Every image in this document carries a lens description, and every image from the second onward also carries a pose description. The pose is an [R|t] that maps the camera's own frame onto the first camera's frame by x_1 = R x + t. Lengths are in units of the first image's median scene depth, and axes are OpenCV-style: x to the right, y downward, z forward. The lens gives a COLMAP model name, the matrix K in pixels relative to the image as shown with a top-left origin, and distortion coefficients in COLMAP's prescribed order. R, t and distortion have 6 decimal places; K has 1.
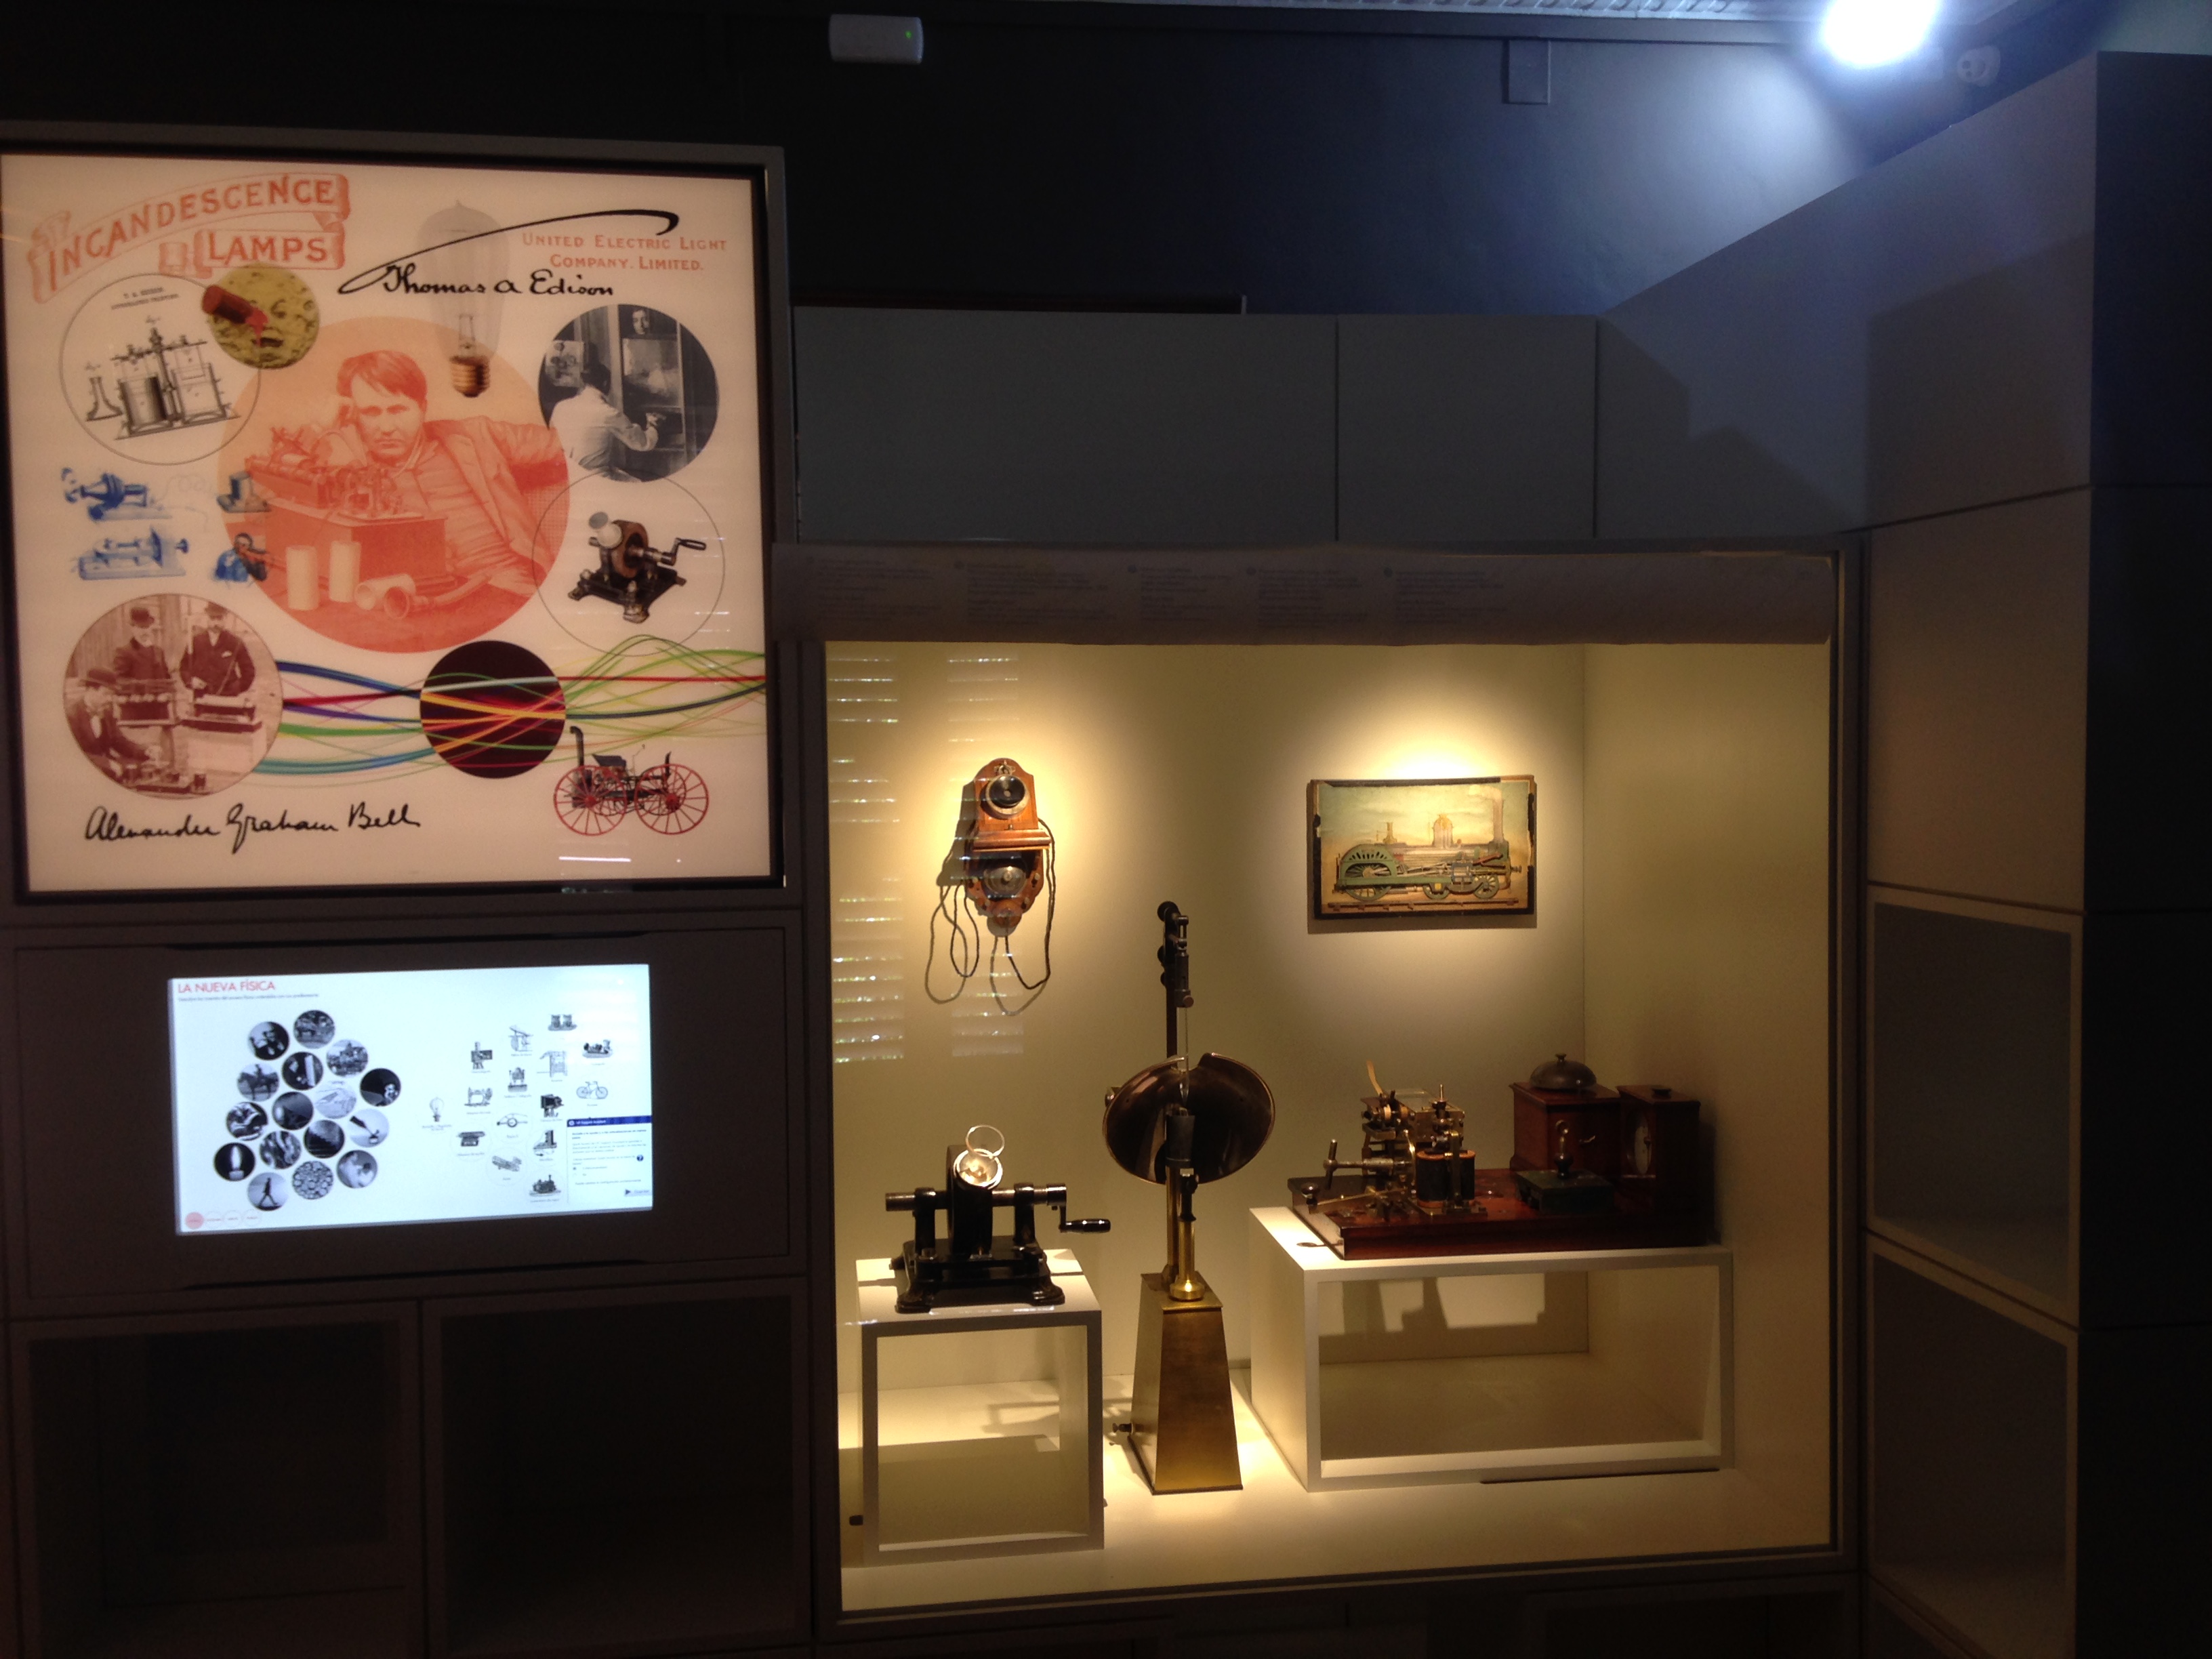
lens RADIAL K [[2024.0, 0, 1106.0], [0, 2024.0, 829.5], [0, 0, 1]] dist [0.214069, -0.380828]
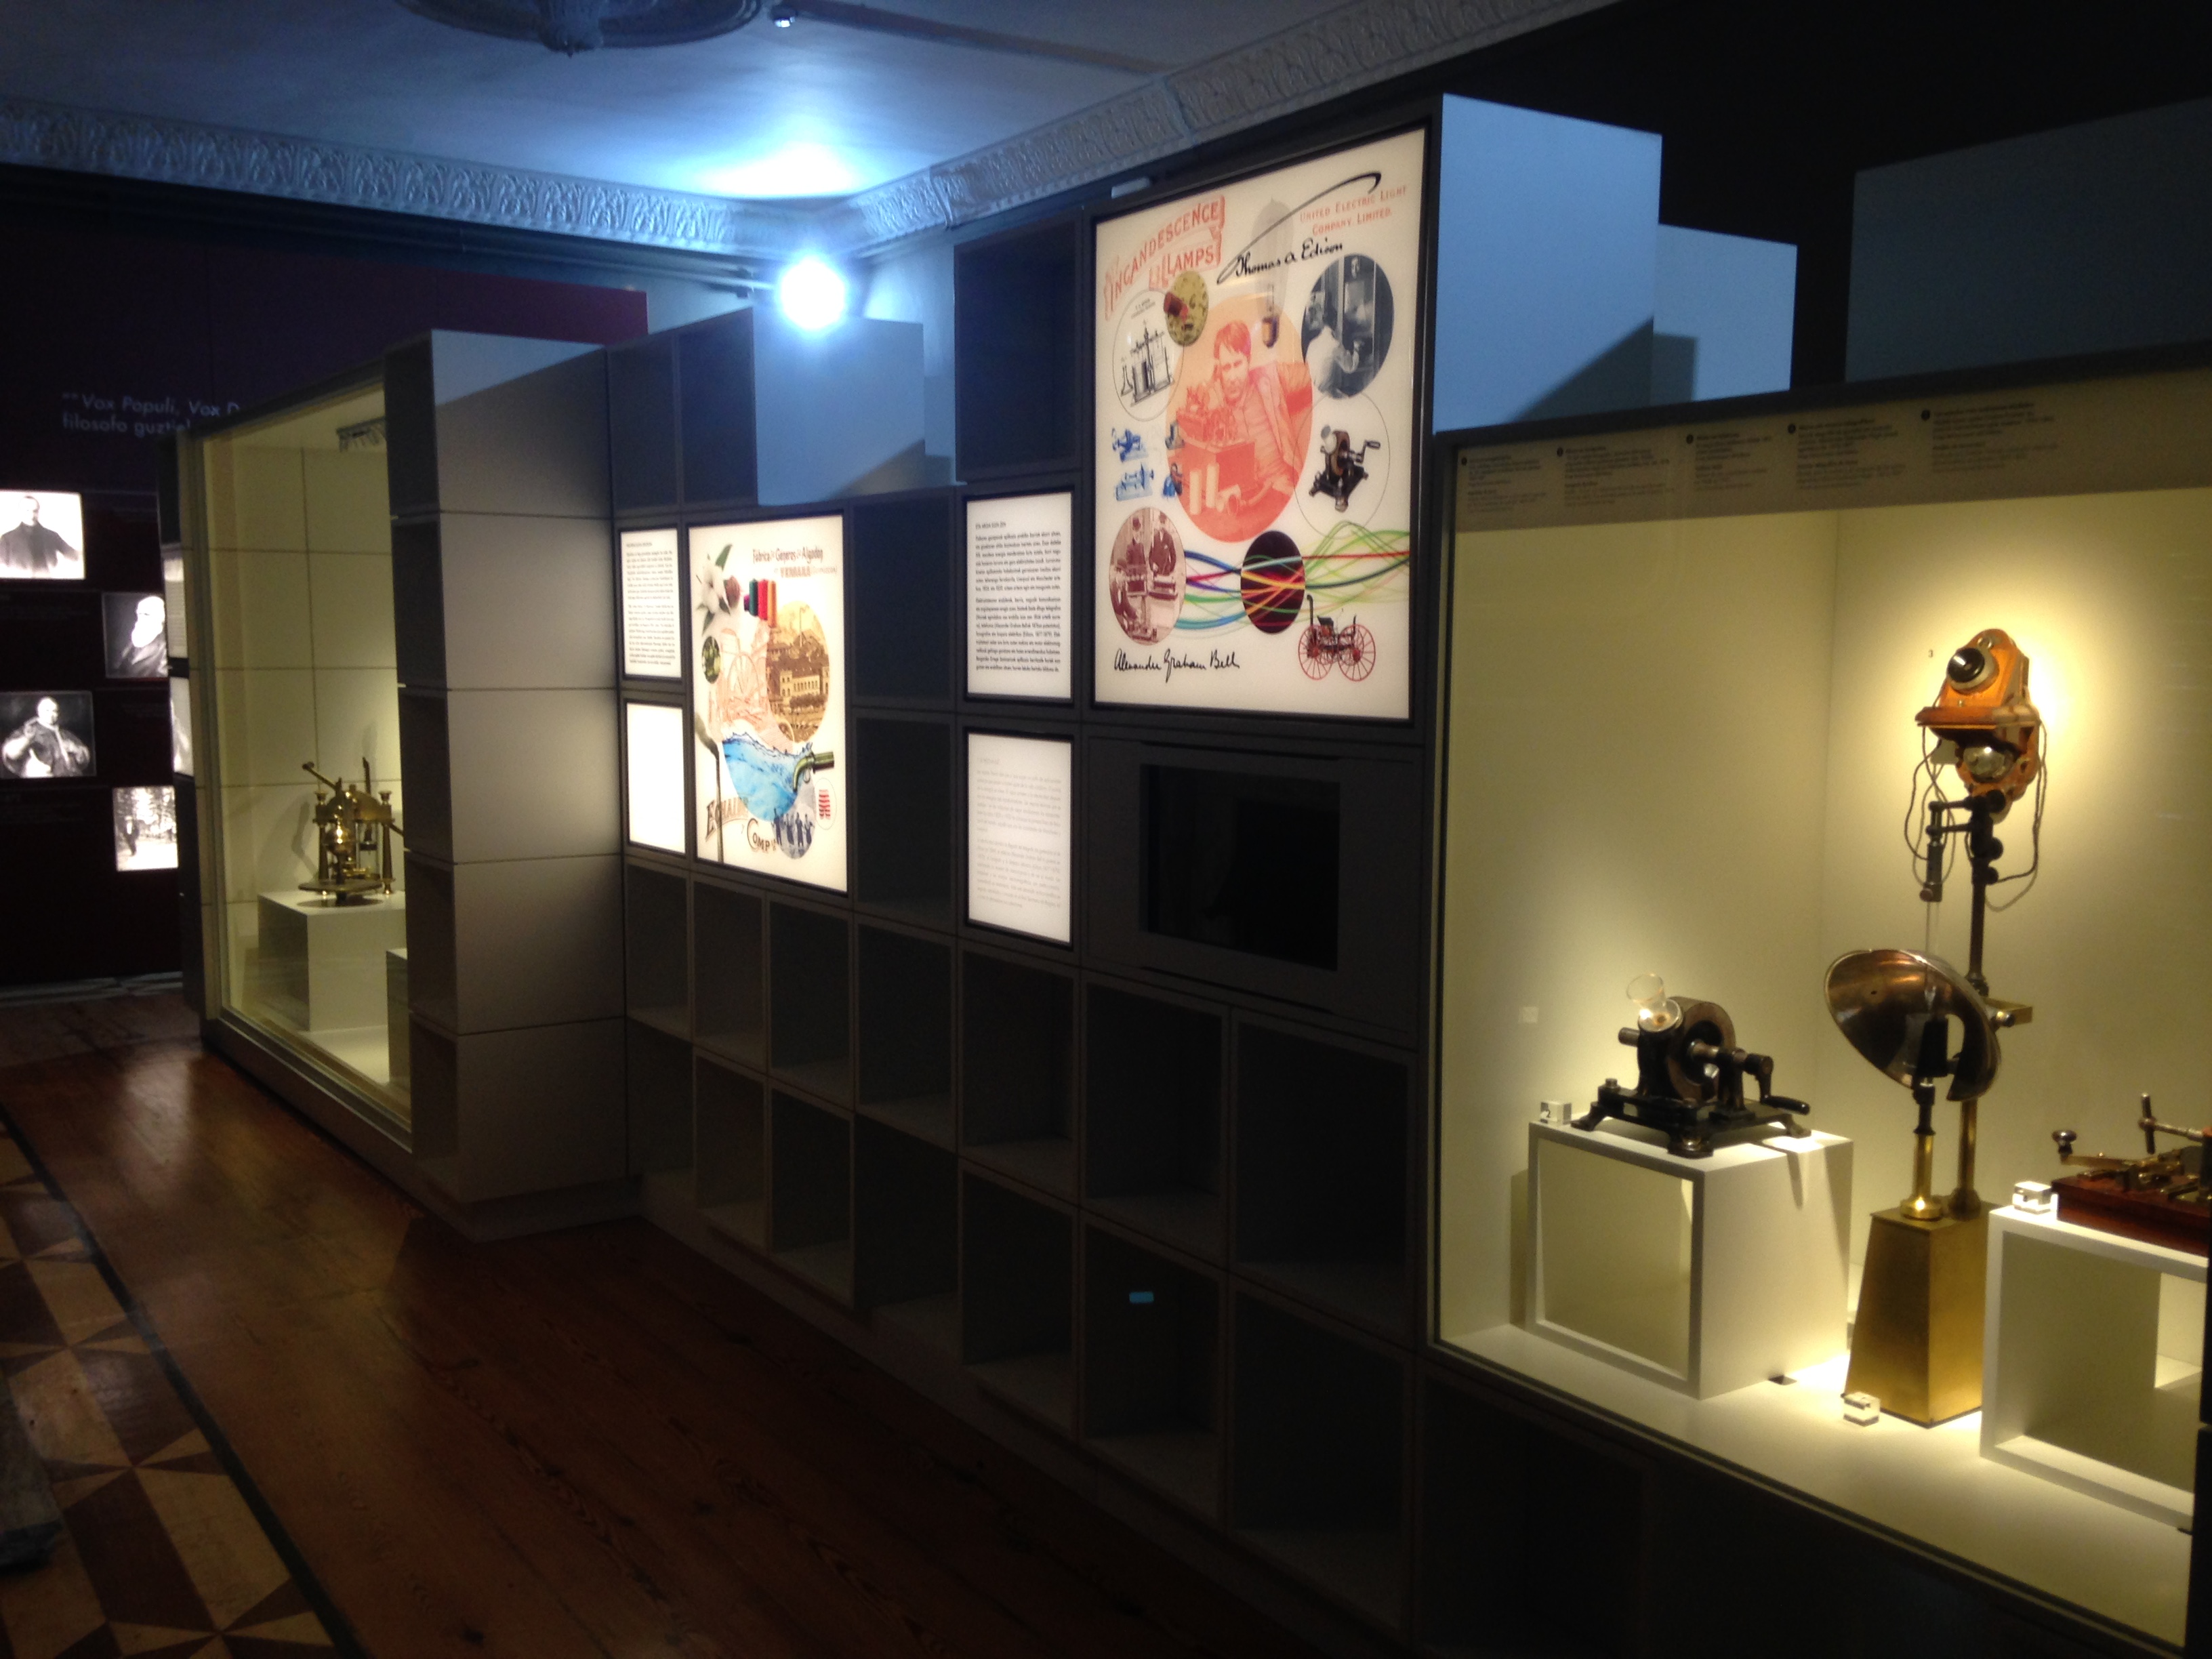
lens RADIAL K [[2024.0, 0, 1106.0], [0, 2024.0, 829.5], [0, 0, 1]] dist [0.214069, -0.380828]
pose [[0.438694, 0.100847, -0.892960, 0.861989], [-0.051763, 0.994869, 0.086926, -0.007650], [0.897145, 0.008088, 0.441663, 0.318923]]
